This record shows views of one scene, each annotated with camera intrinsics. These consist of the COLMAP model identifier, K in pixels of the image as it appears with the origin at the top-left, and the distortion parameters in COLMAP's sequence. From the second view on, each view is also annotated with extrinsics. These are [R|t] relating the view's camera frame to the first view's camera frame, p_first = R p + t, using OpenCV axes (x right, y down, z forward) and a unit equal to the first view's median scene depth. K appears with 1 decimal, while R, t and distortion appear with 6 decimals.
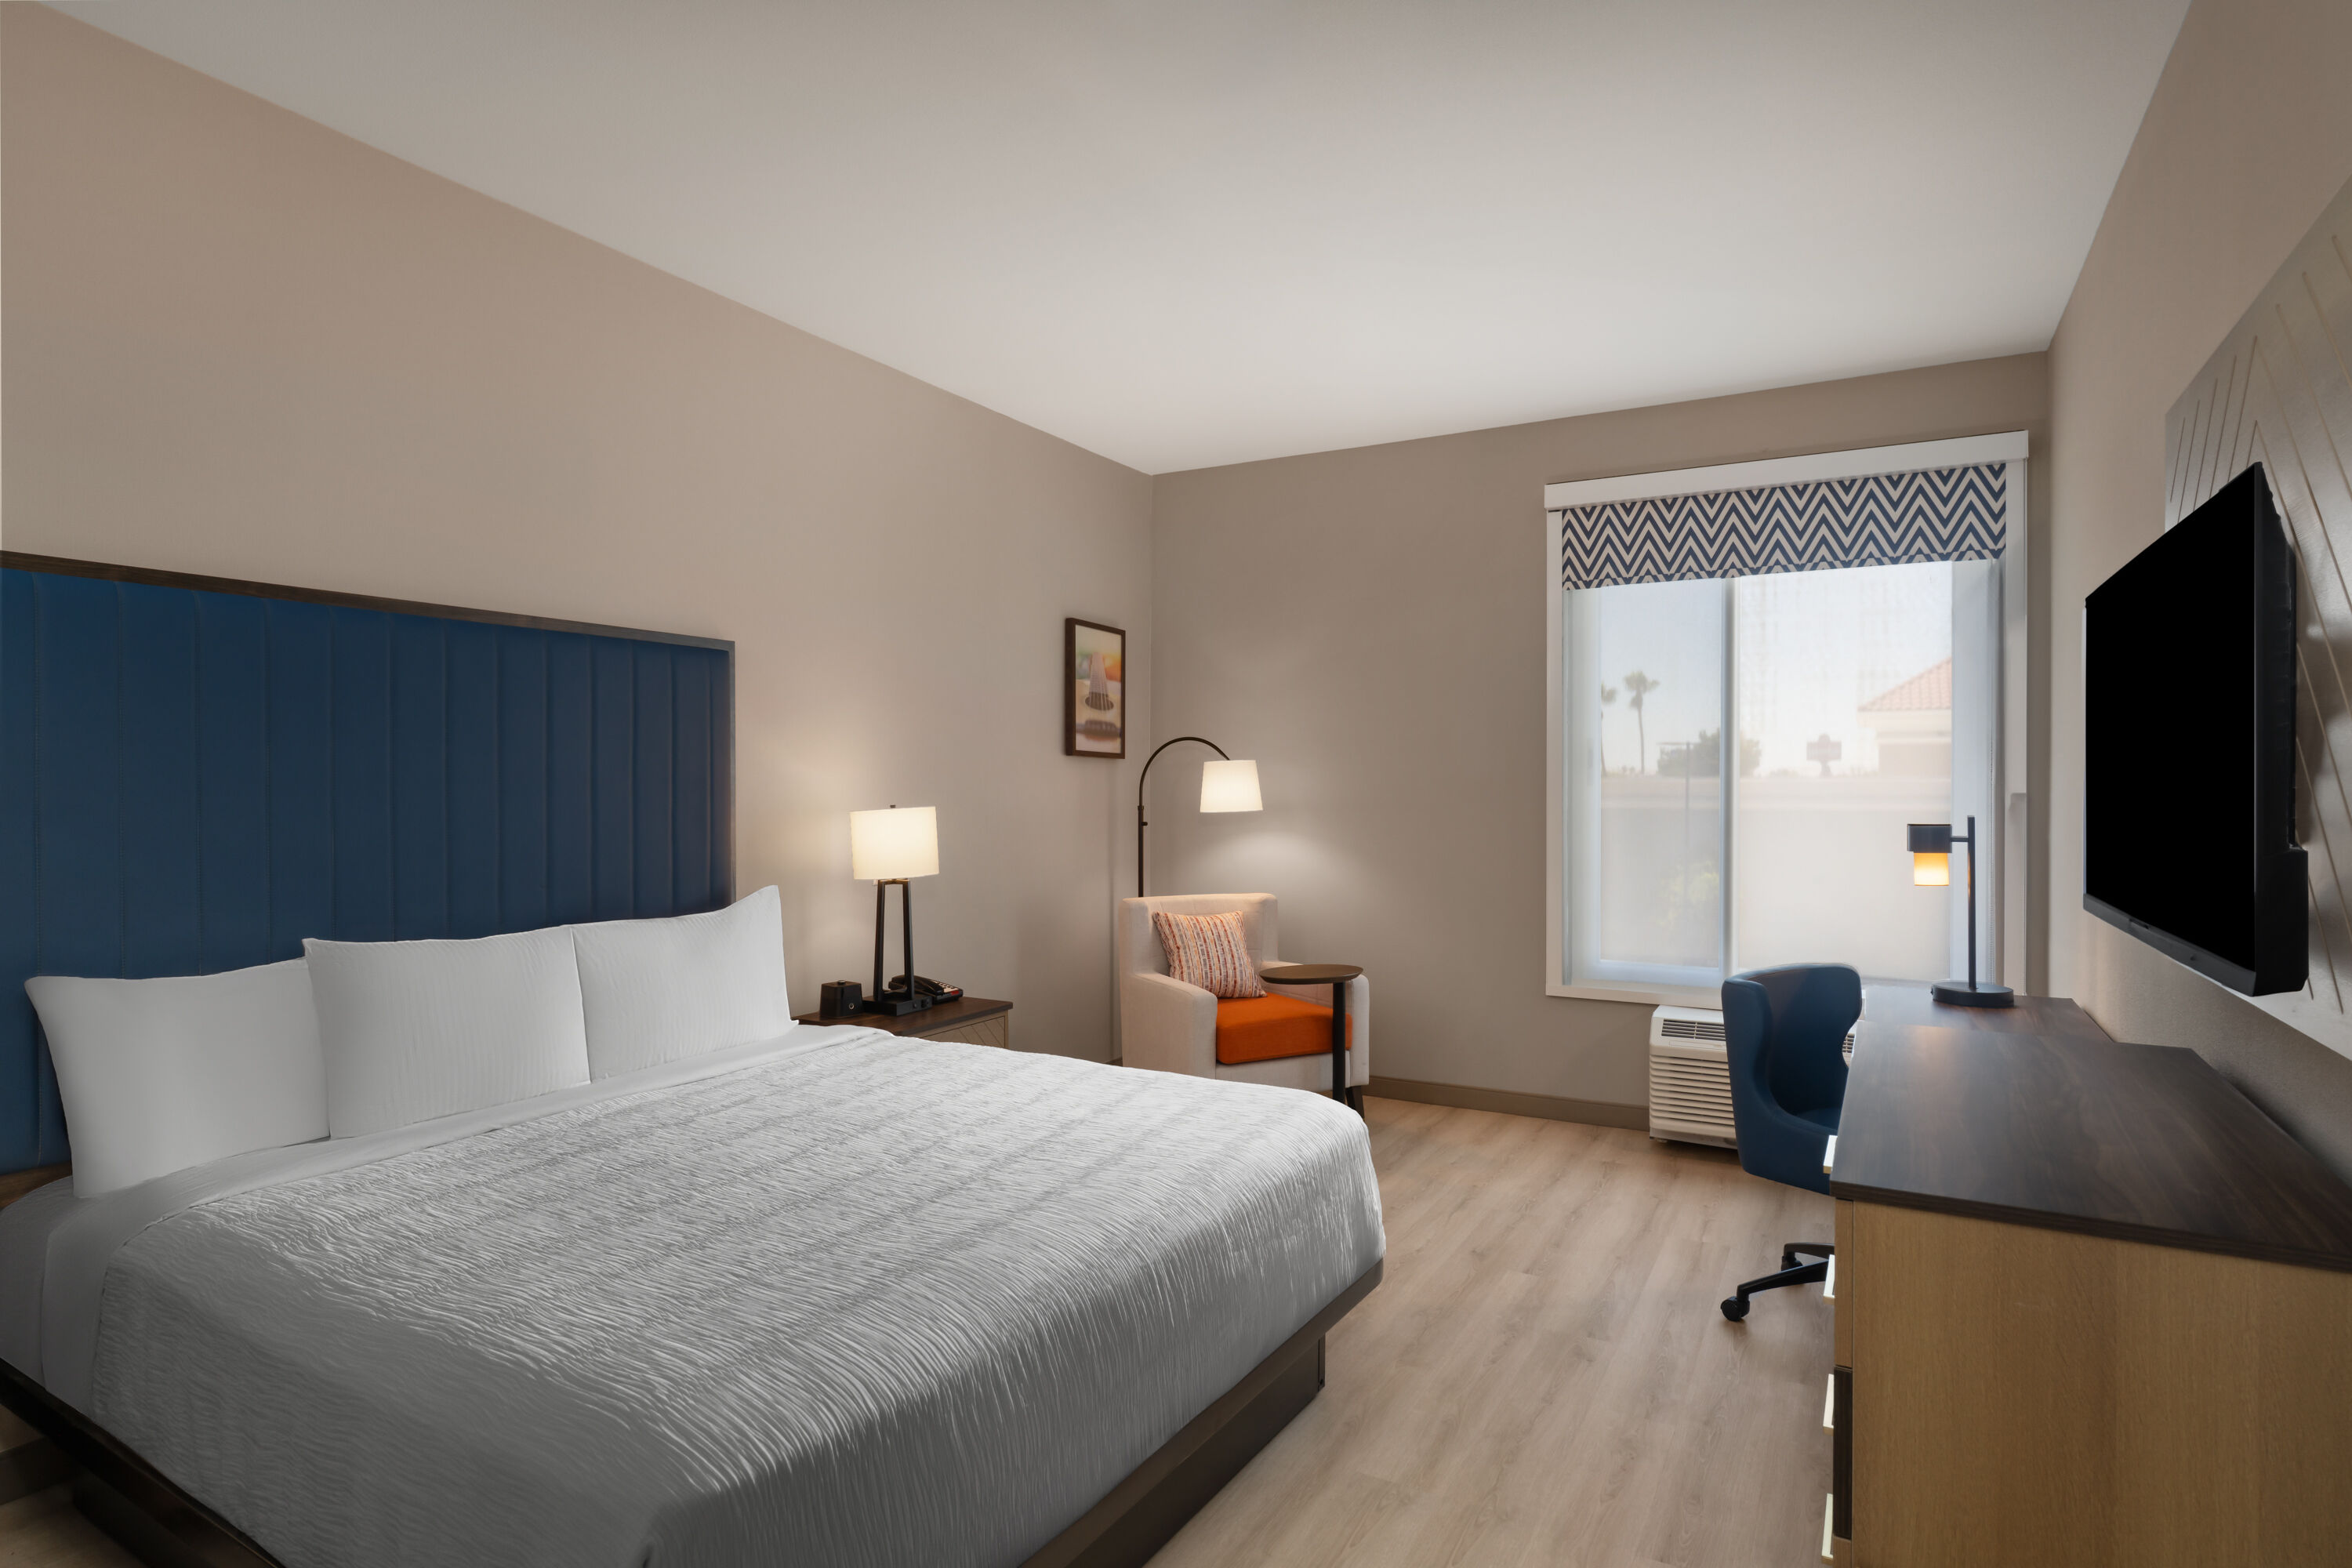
lens RADIAL K [[1485.5, 0, 1176.0], [0, 1485.5, 784.0], [0, 0, 1]] dist [0.003945, 0.001449]
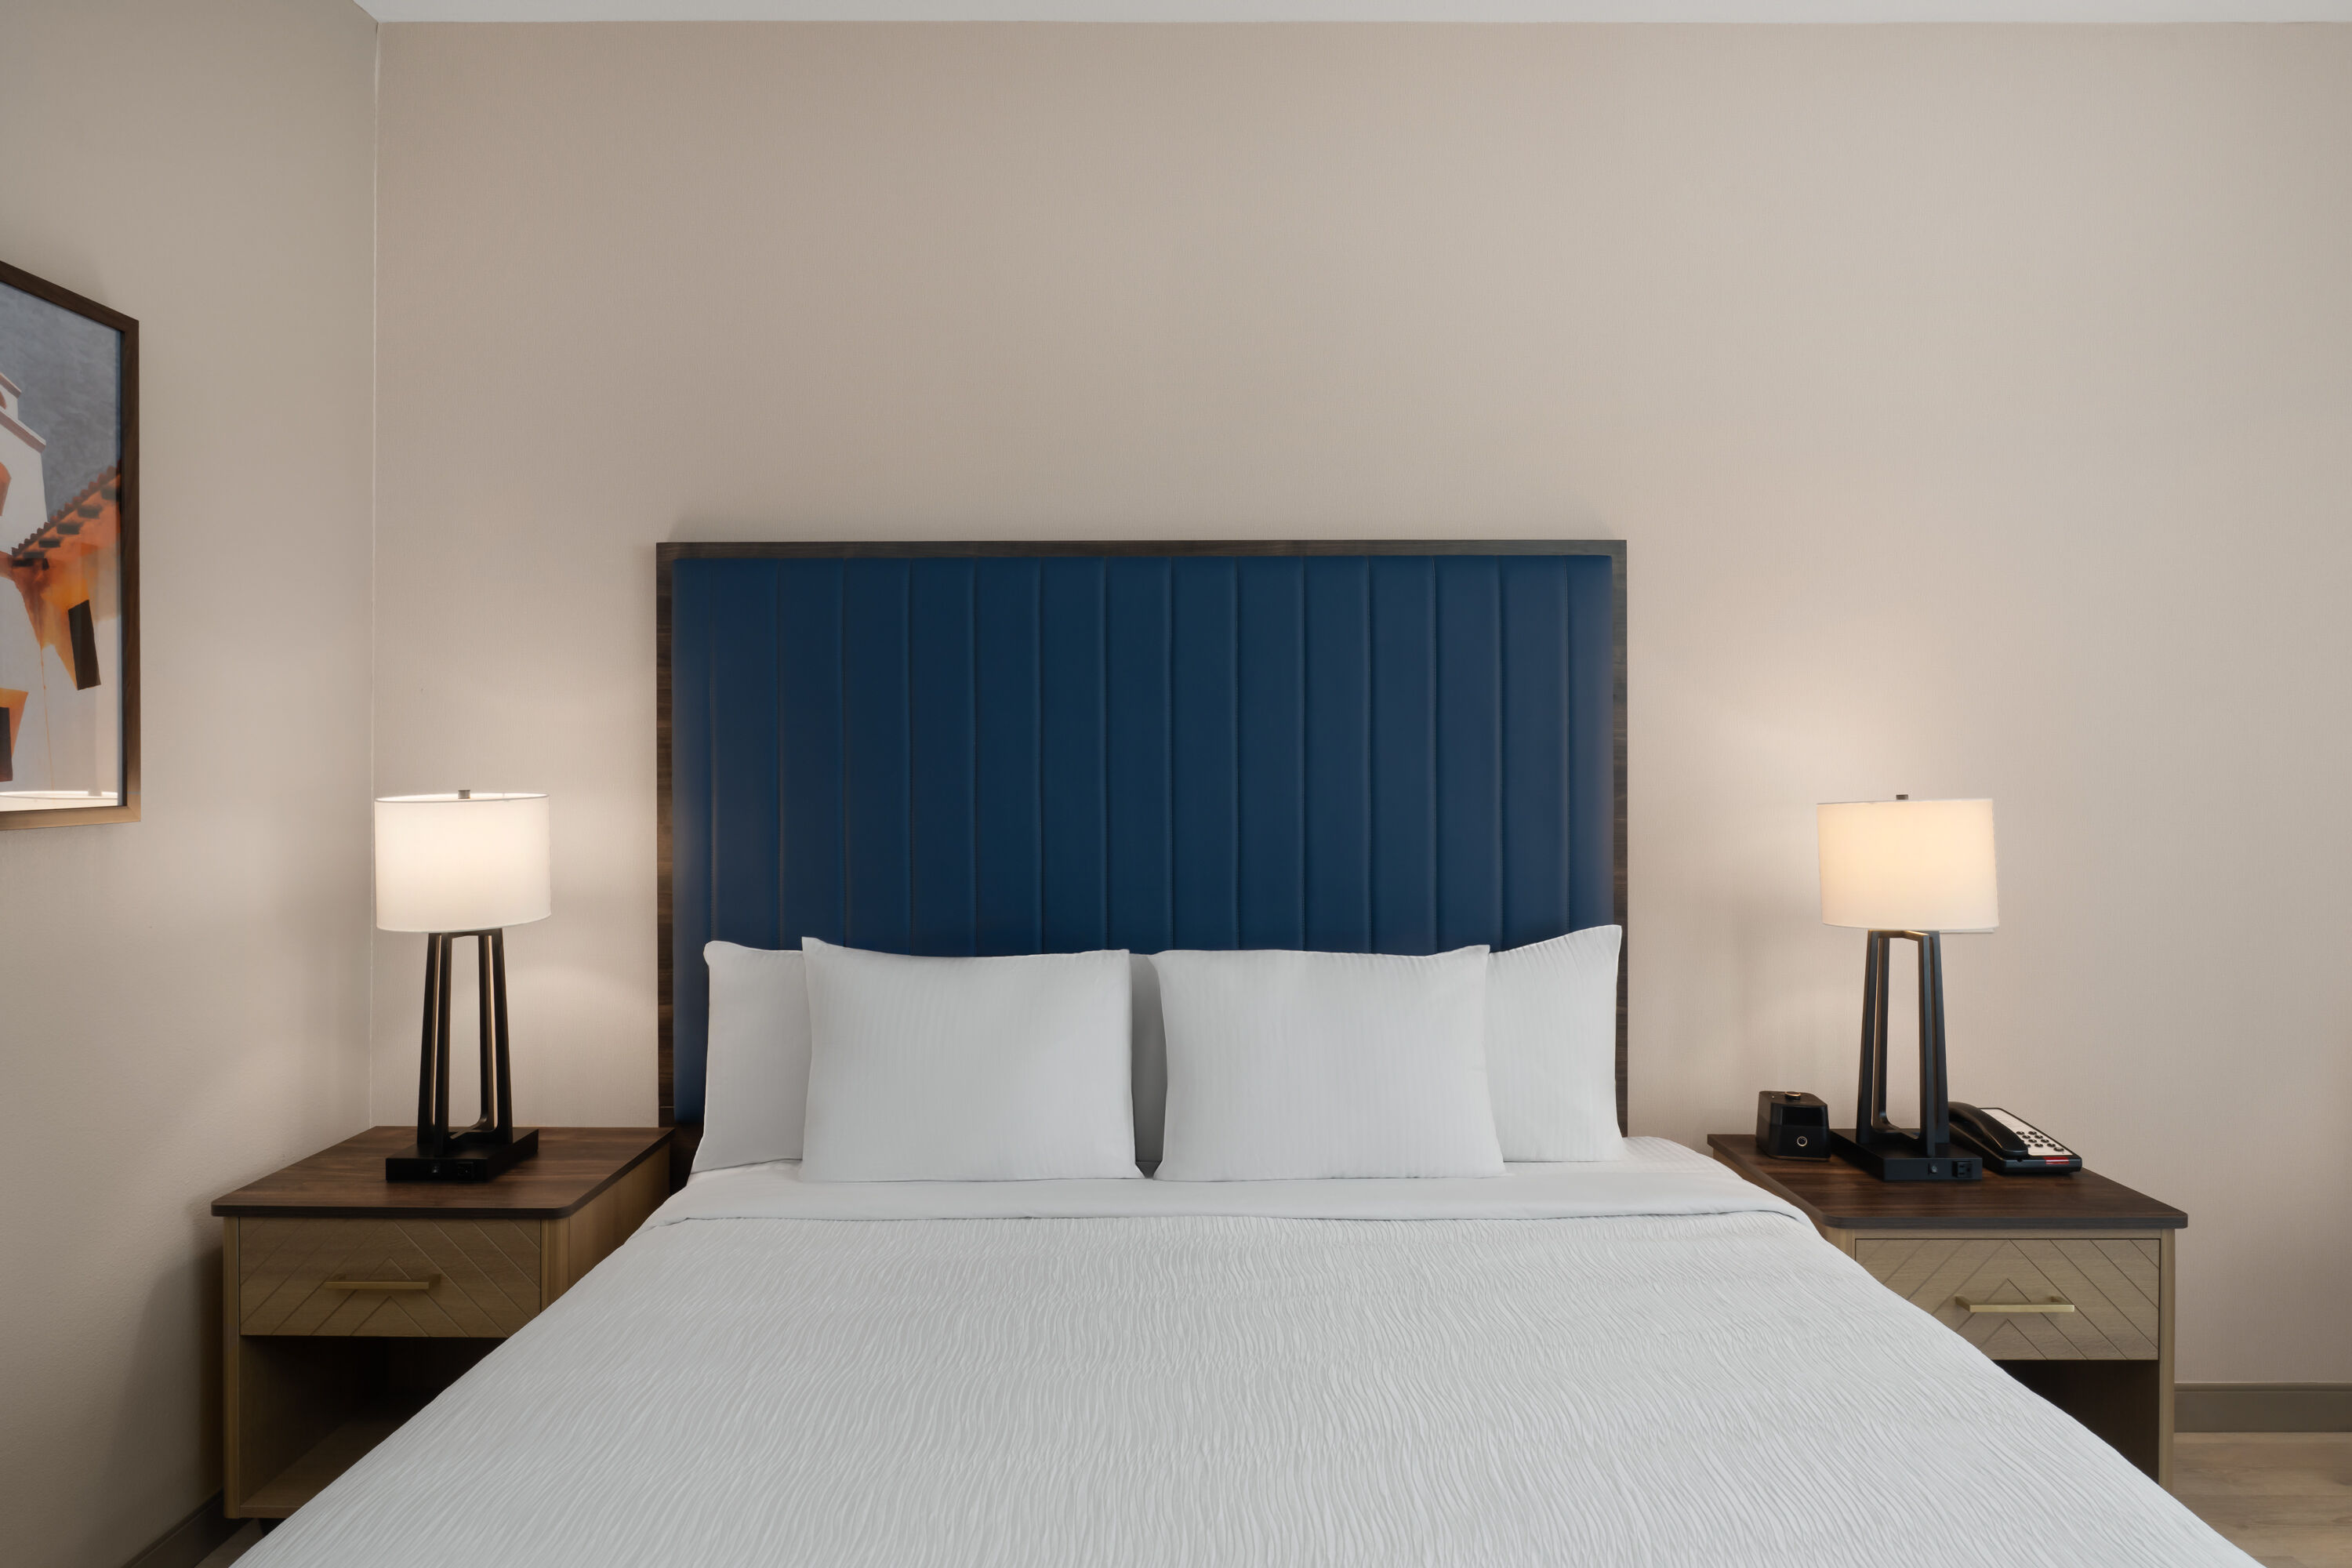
lens RADIAL K [[1485.5, 0, 1176.0], [0, 1485.5, 784.0], [0, 0, 1]] dist [0.003945, 0.001449]
pose [[0.434239, 0.013041, -0.900703, 0.460392], [-0.002250, 0.999908, 0.013393, 0.005662], [0.900795, -0.003789, 0.434229, 1.212910]]
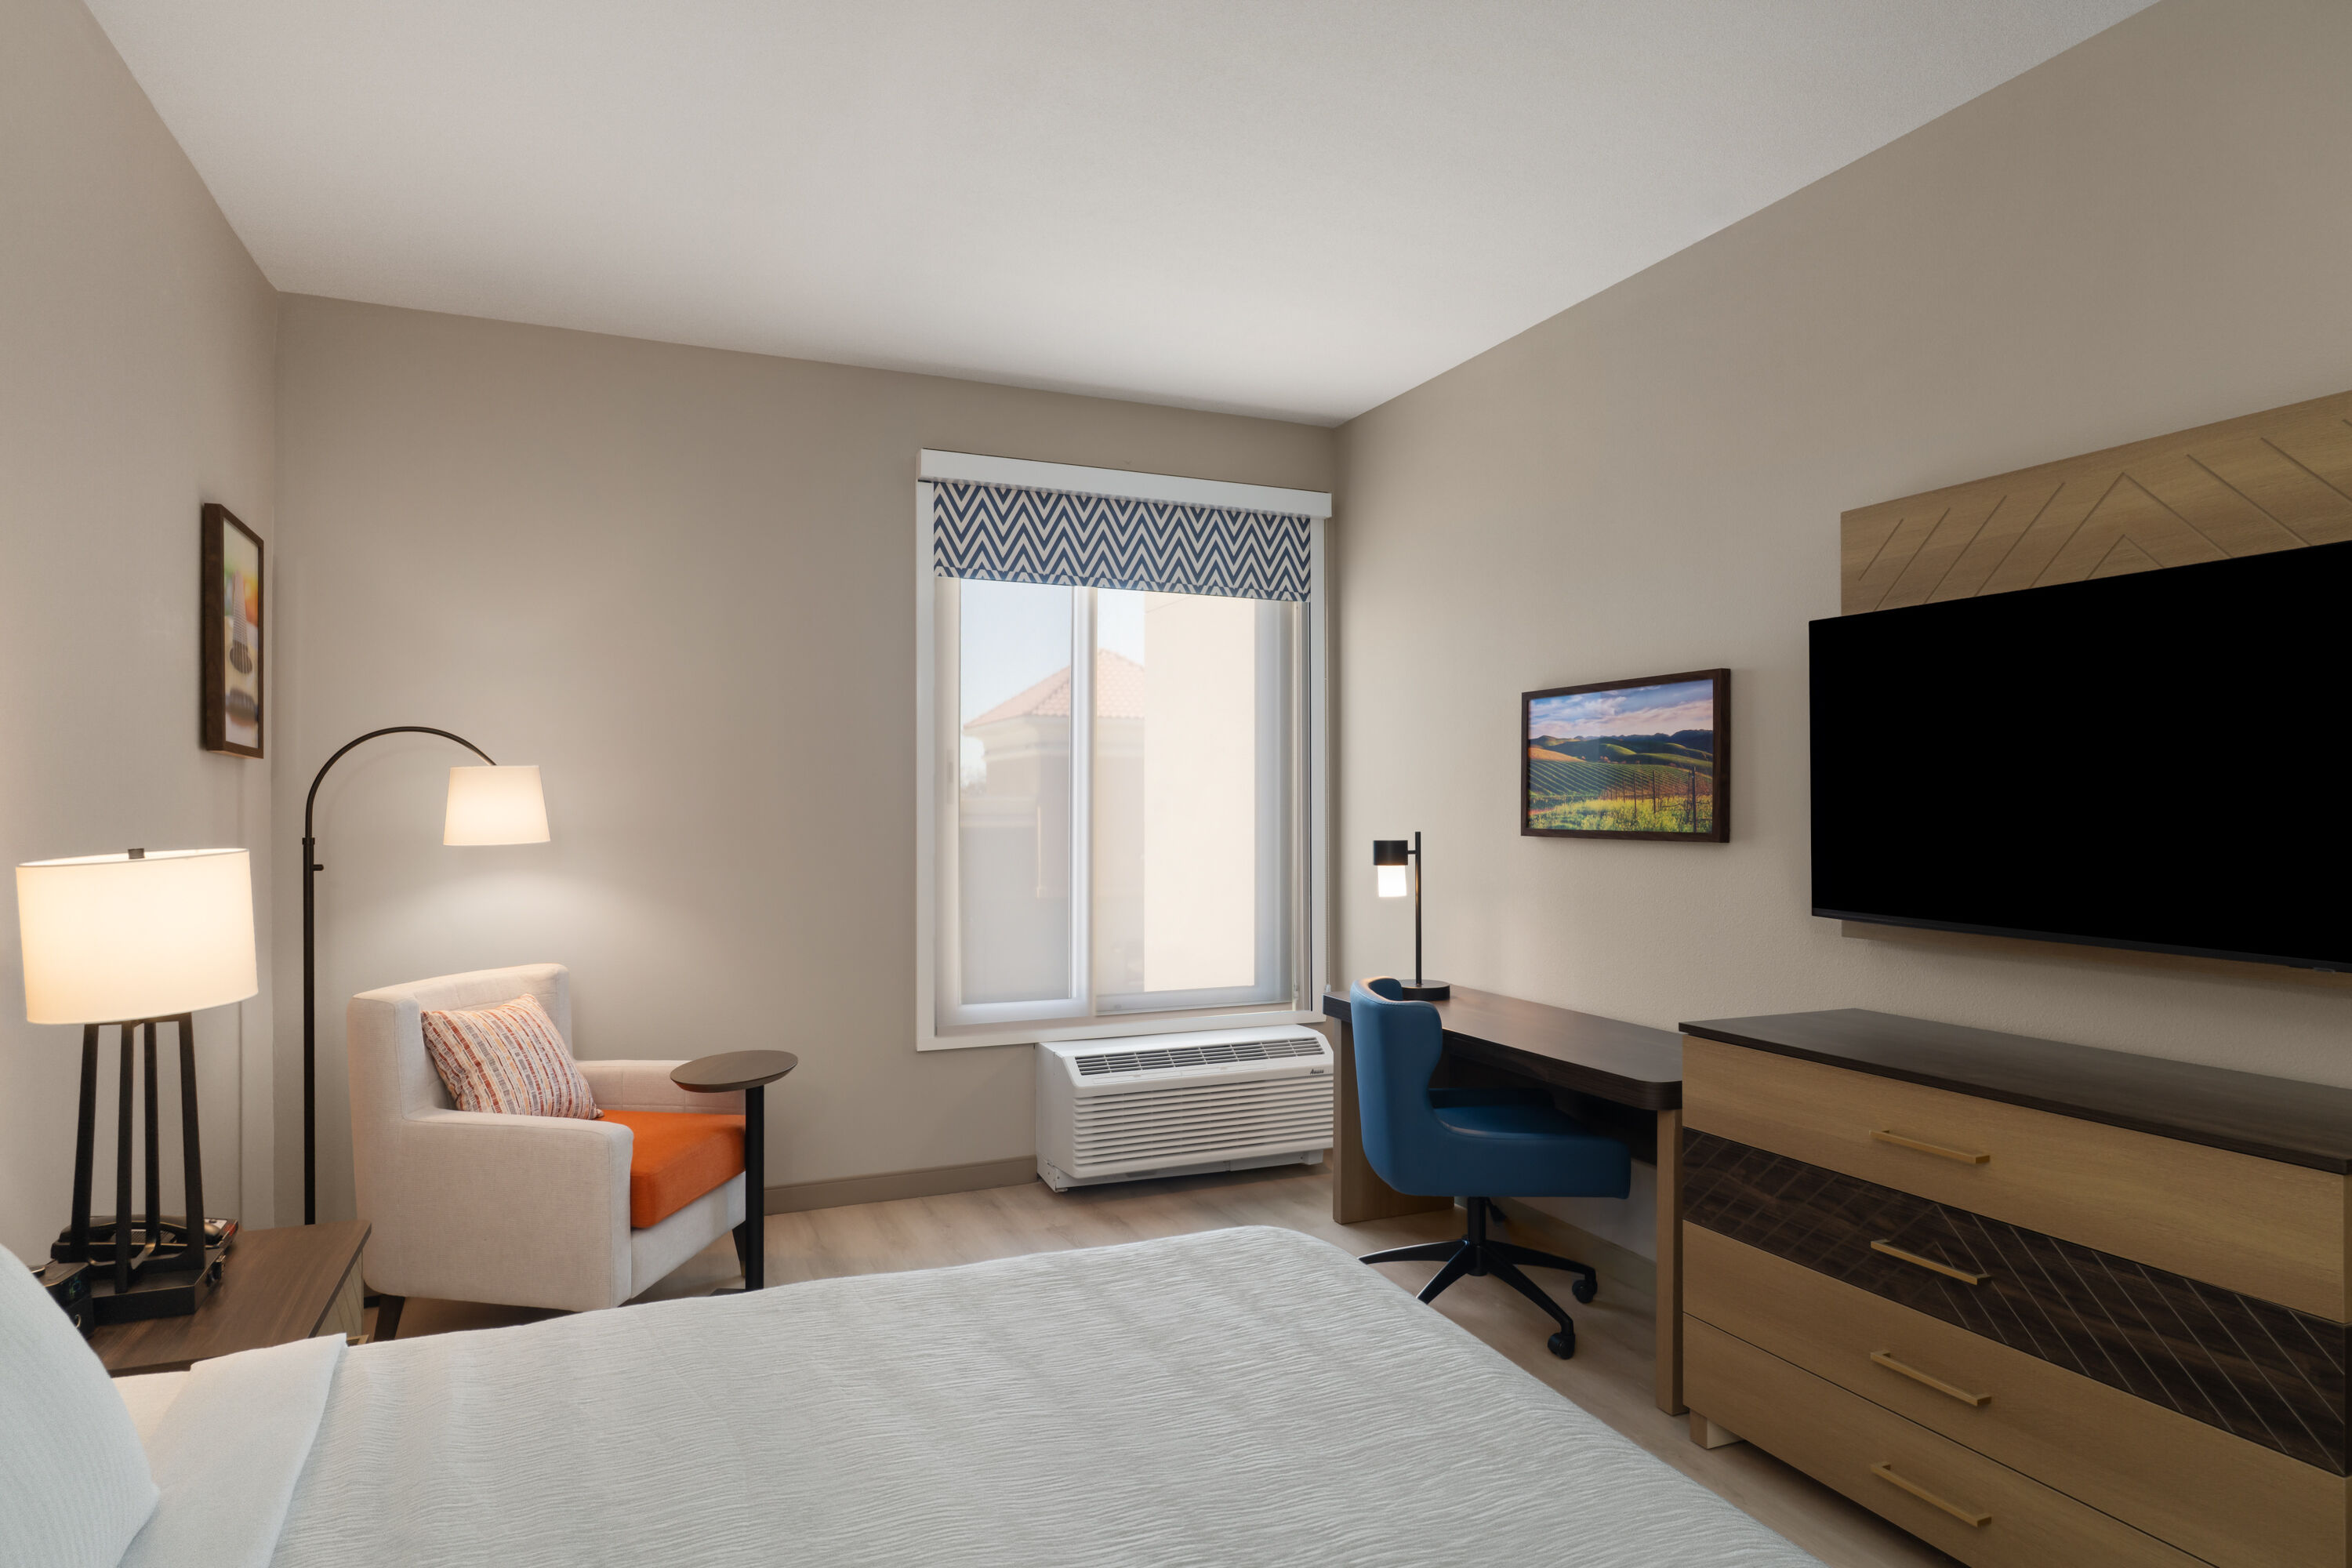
lens RADIAL K [[1412.4, 0, 1176.0], [0, 1412.4, 784.0], [0, 0, 1]] dist [-0.004467, -0.001442]
pose [[0.534100, 0.008186, 0.845382, -0.353318], [-0.002922, 0.999965, -0.007837, -0.003939], [-0.845416, 0.001715, 0.534105, 0.447002]]
